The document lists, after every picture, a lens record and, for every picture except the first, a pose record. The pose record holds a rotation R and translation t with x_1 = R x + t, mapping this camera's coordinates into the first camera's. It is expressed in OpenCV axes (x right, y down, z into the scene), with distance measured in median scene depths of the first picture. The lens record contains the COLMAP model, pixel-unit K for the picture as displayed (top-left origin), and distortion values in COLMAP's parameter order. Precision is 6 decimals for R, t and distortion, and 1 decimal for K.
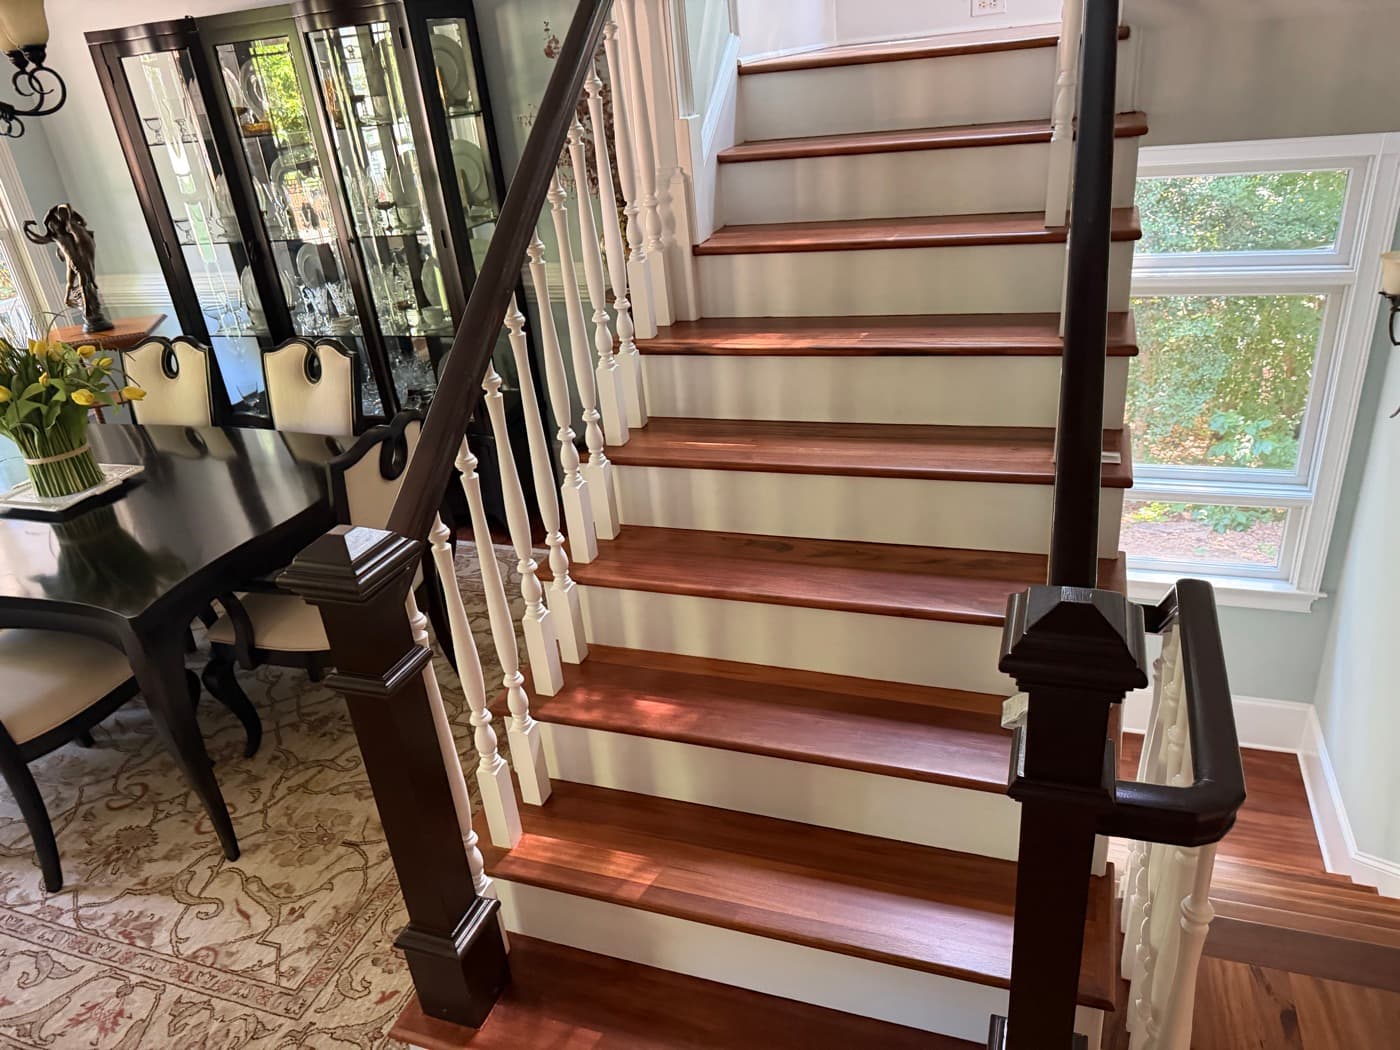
lens RADIAL K [[1008.9, 0, 700.7], [0, 1008.9, 528.2], [0, 0, 1]] dist [0.004984, -0.007367]
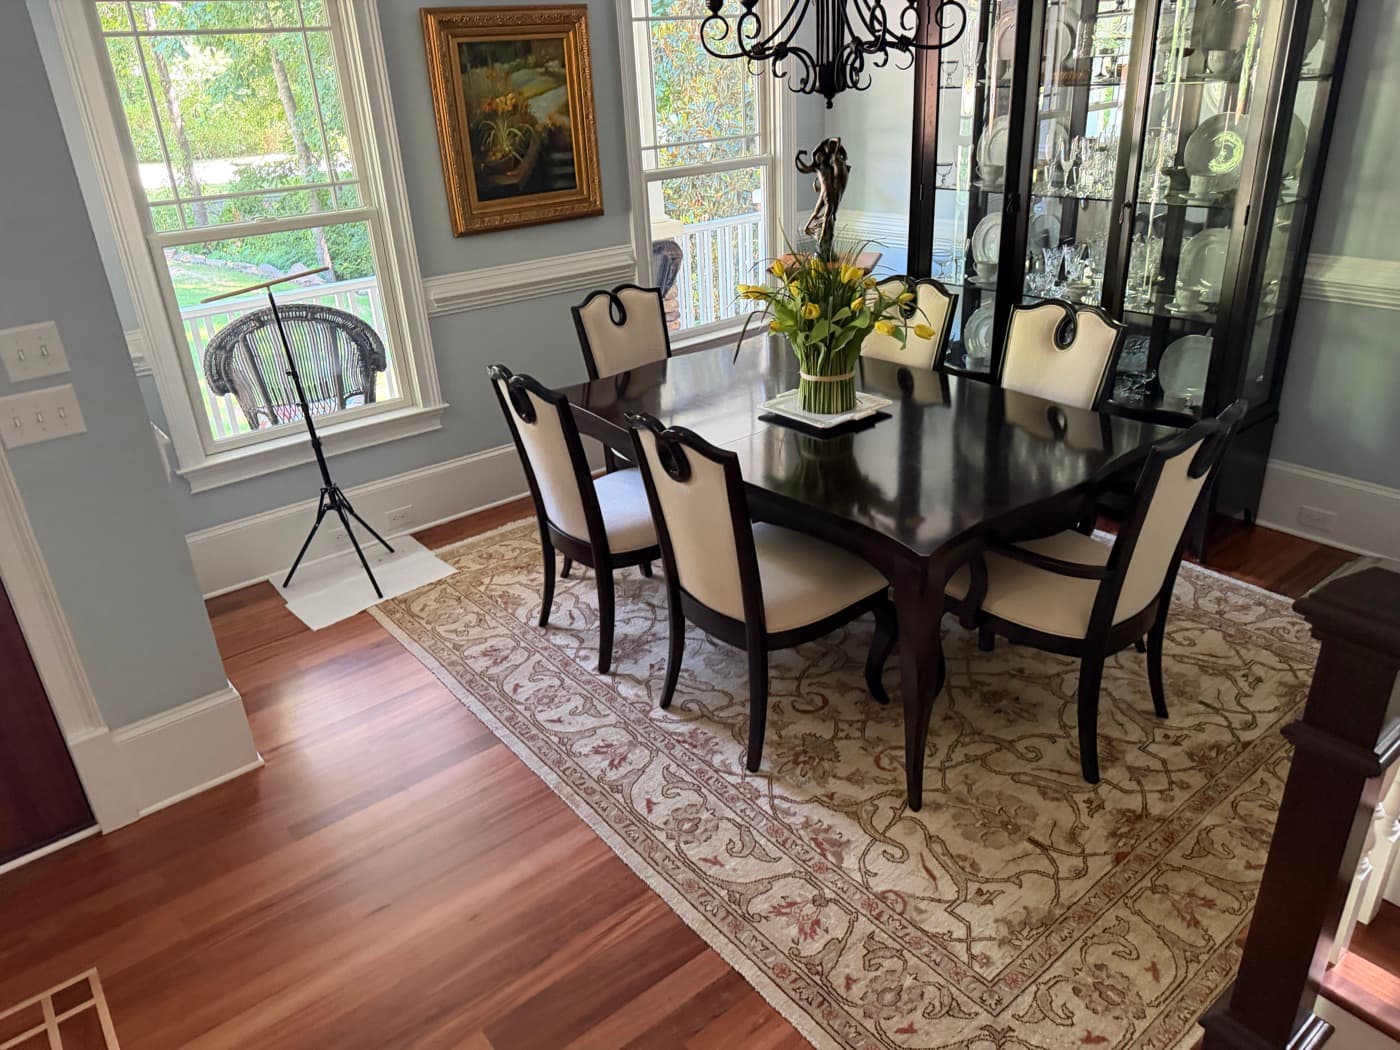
lens RADIAL K [[989.0, 0, 704.3], [0, 989.0, 520.0], [0, 0, 1]] dist [0.109023, -0.221956]
pose [[0.852562, 0.265941, -0.449904, -0.277461], [-0.253384, 0.963243, 0.089219, 0.016999], [0.457094, 0.037933, 0.888609, 0.014382]]
